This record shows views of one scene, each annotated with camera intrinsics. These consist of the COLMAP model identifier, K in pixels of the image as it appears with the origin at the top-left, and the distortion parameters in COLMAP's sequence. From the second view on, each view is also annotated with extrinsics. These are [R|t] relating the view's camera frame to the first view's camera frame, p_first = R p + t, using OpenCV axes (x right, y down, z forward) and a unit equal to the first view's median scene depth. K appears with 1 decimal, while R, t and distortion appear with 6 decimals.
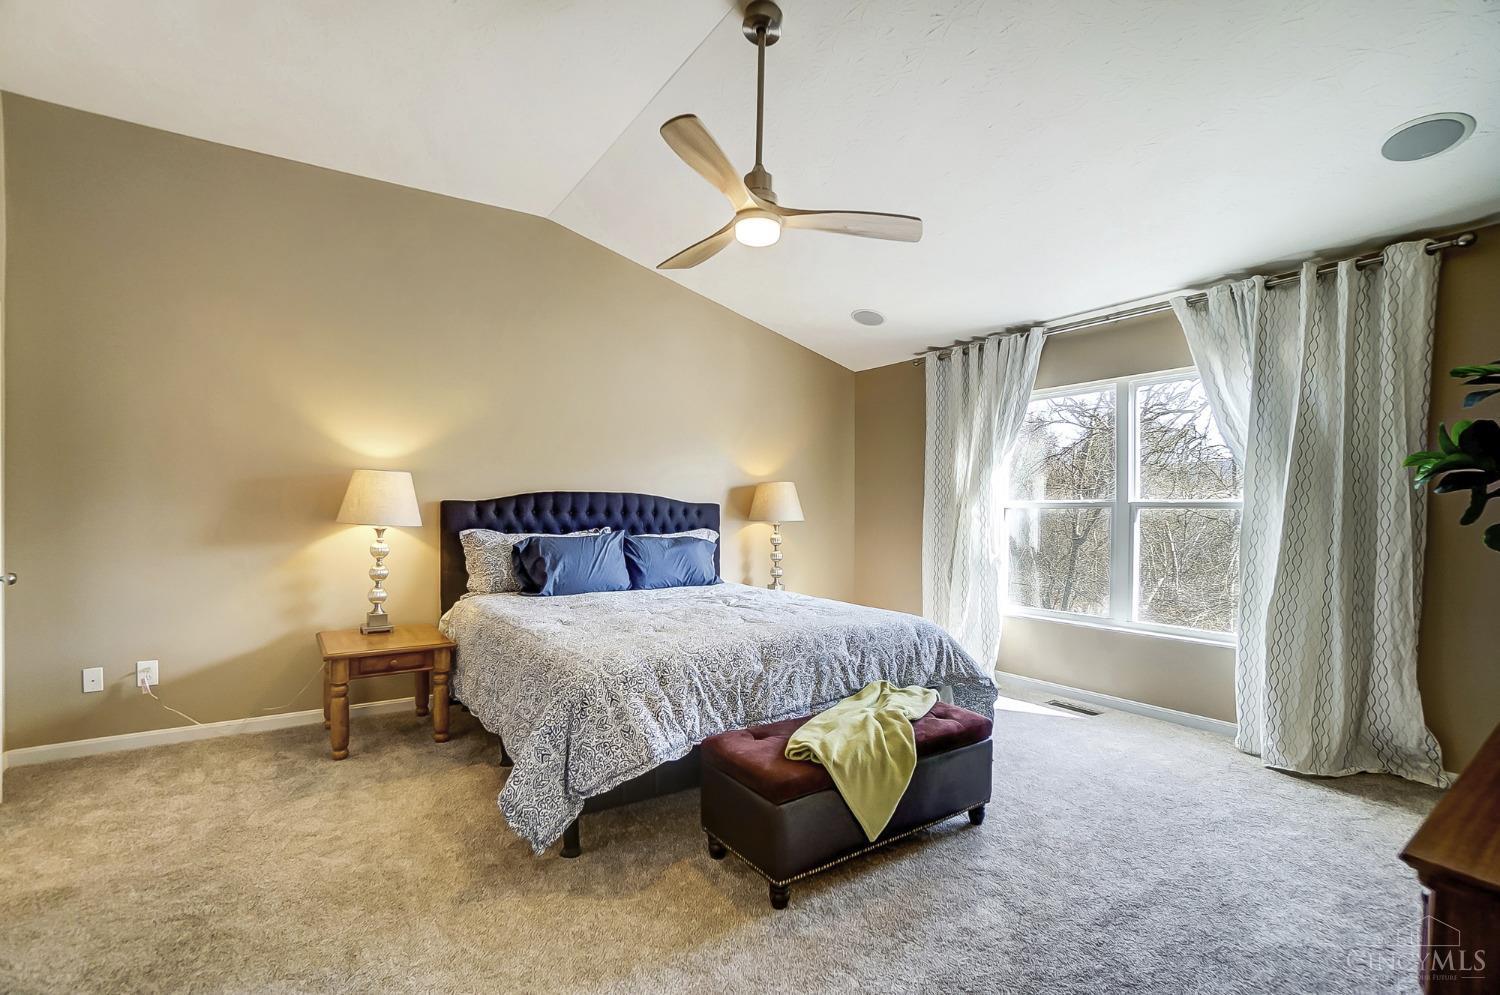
lens RADIAL K [[713.7, 0, 750.0], [0, 713.7, 497.5], [0, 0, 1]] dist [-0.001638, 0.000142]
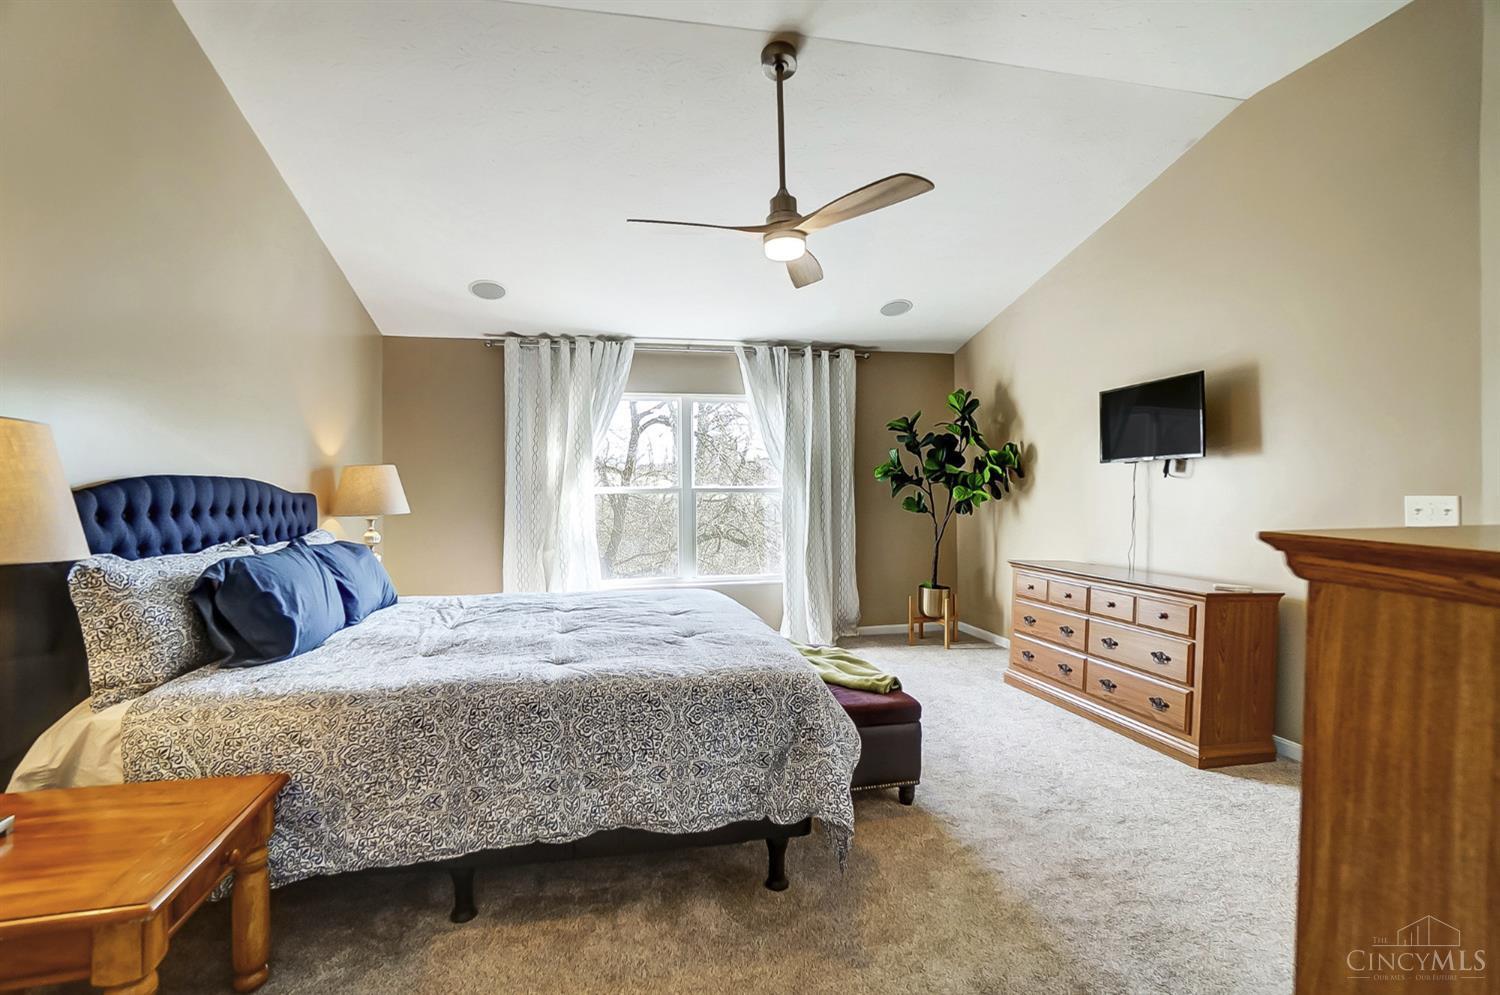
lens RADIAL K [[713.7, 0, 750.0], [0, 713.7, 497.5], [0, 0, 1]] dist [-0.001638, 0.000142]
pose [[0.355096, -0.021417, 0.934584, -0.675942], [0.000461, 0.999741, 0.022735, -0.005895], [-0.934830, -0.007642, 0.355014, 0.415867]]
